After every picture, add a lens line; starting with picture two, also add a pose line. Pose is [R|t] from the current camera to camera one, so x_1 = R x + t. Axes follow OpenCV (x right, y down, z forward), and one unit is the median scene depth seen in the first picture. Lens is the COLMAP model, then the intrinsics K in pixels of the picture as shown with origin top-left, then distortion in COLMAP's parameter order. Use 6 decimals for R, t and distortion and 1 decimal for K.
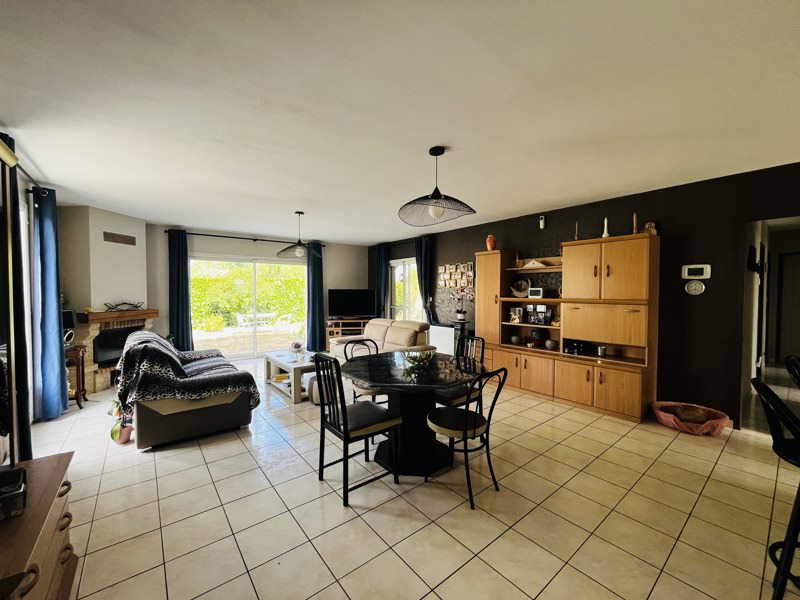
lens RADIAL K [[325.0, 0, 401.0], [0, 325.0, 300.7], [0, 0, 1]] dist [-0.000119, 0.000018]
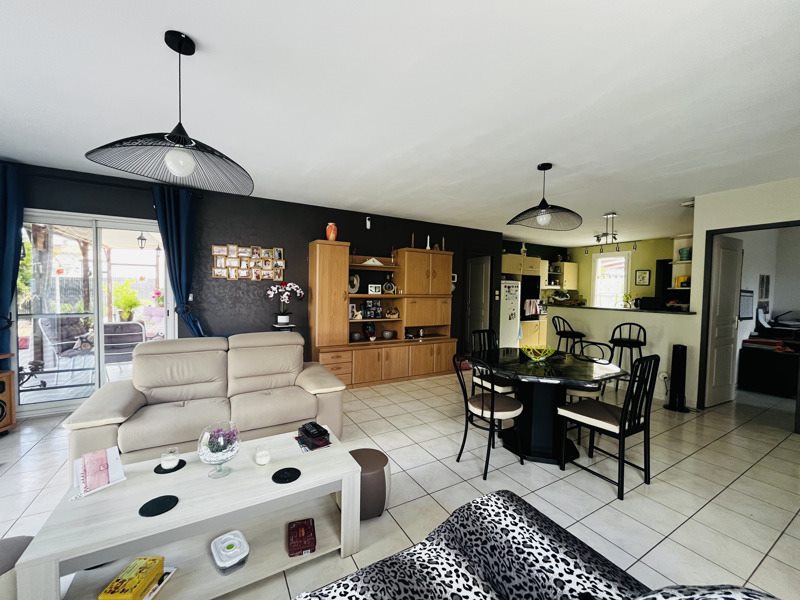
lens RADIAL K [[325.0, 0, 400.6], [0, 325.0, 301.3], [0, 0, 1]] dist [-0.000119, 0.000018]
pose [[0.153916, -0.036953, 0.987393, -0.641435], [0.009060, 0.999311, 0.035987, -0.022084], [-0.988042, 0.003407, 0.154145, 0.769158]]
